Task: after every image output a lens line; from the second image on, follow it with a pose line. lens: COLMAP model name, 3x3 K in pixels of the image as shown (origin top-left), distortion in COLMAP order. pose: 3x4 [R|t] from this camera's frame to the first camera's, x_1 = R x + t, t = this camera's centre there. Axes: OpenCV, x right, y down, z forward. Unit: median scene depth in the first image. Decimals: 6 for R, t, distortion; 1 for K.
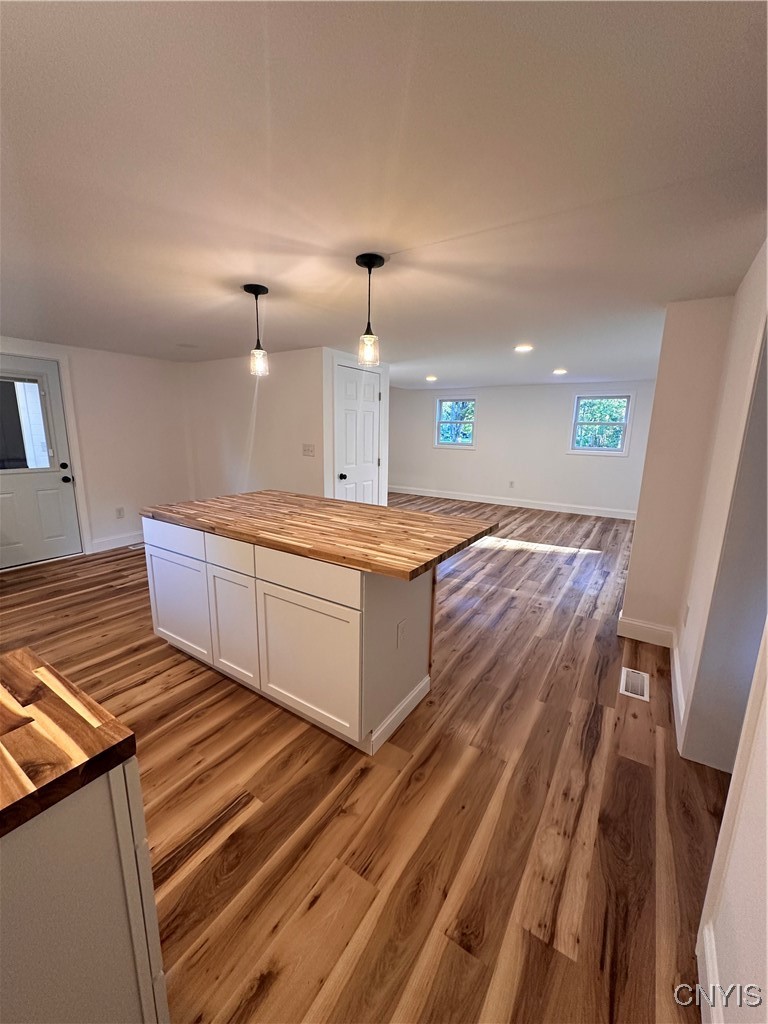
lens RADIAL K [[406.0, 0, 384.2], [0, 406.0, 512.7], [0, 0, 1]] dist [-0.008958, 0.001944]
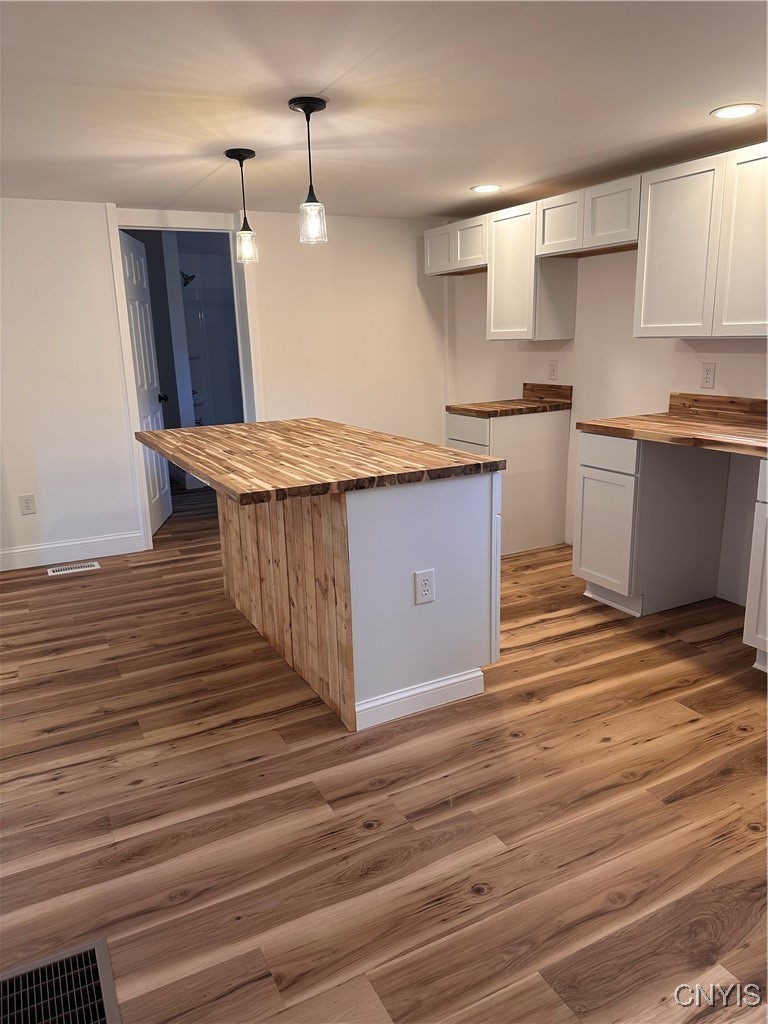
lens RADIAL K [[716.7, 0, 380.3], [0, 716.7, 513.5], [0, 0, 1]] dist [0.050010, -0.062001]
pose [[-0.870074, -0.115410, 0.479219, -1.102067], [0.107538, 0.904343, 0.413038, -0.461928], [-0.481047, 0.410908, -0.774434, 2.237674]]
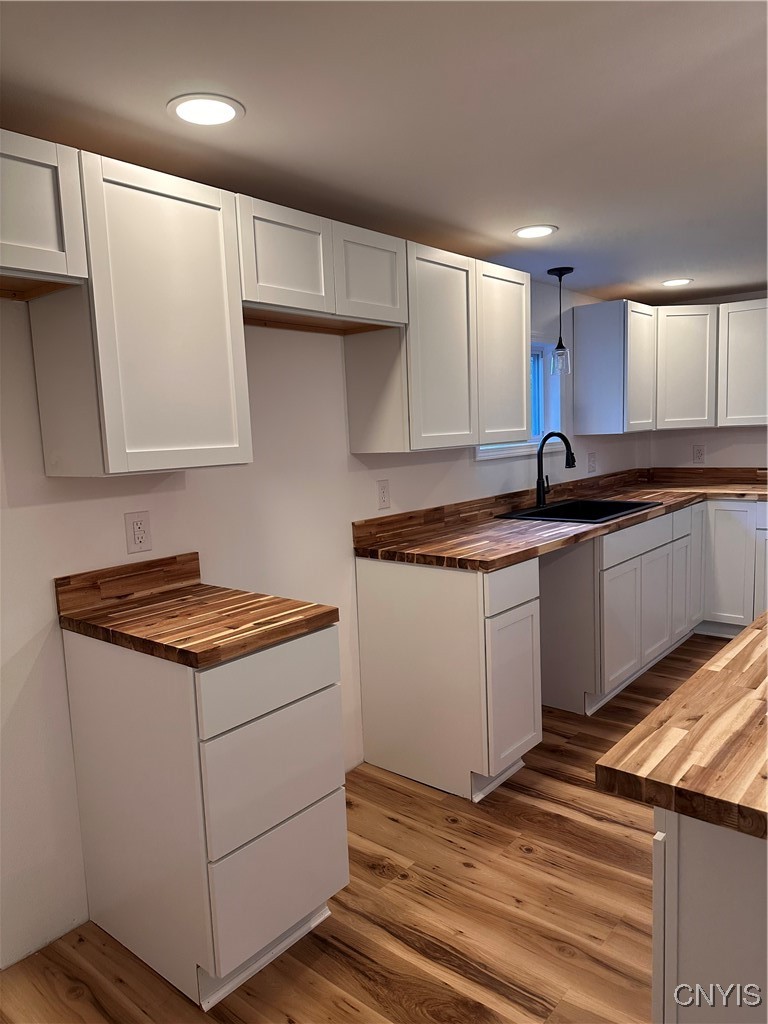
lens RADIAL K [[716.7, 0, 383.3], [0, 716.7, 514.2], [0, 0, 1]] dist [0.050010, -0.062001]
pose [[-0.127441, 0.106356, -0.986127, 0.528006], [-0.159599, 0.979079, 0.126221, -0.107316], [0.978921, 0.173470, -0.107801, 0.554880]]
